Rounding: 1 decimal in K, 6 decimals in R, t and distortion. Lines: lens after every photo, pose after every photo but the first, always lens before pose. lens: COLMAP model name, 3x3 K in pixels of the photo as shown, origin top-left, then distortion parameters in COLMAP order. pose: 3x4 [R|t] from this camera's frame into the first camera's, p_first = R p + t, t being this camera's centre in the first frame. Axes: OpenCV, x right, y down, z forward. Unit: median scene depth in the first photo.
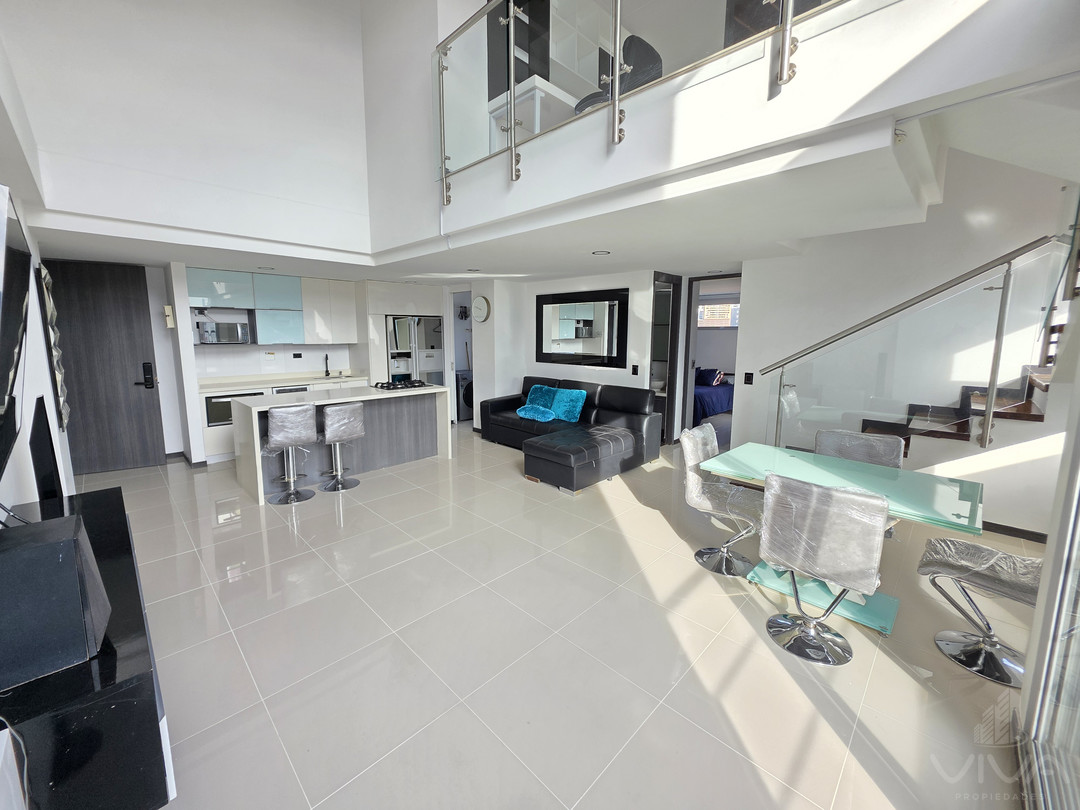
lens RADIAL K [[433.6, 0, 530.9], [0, 433.6, 390.2], [0, 0, 1]] dist [0.000540, -0.000090]
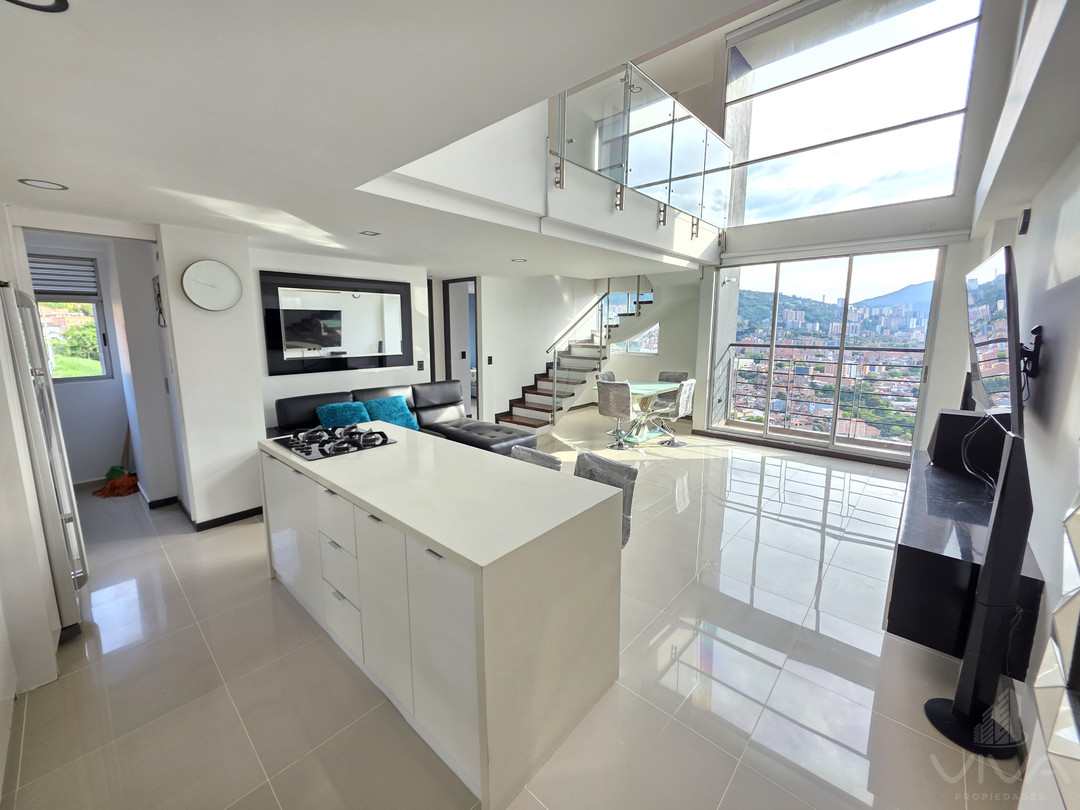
lens RADIAL K [[433.6, 0, 530.9], [0, 433.6, 390.2], [0, 0, 1]] dist [0.000540, -0.000090]
pose [[-0.042069, -0.147000, 0.988241, -0.784792], [0.134490, 0.979282, 0.151393, -0.109594], [-0.990022, 0.139278, -0.021427, 0.781193]]
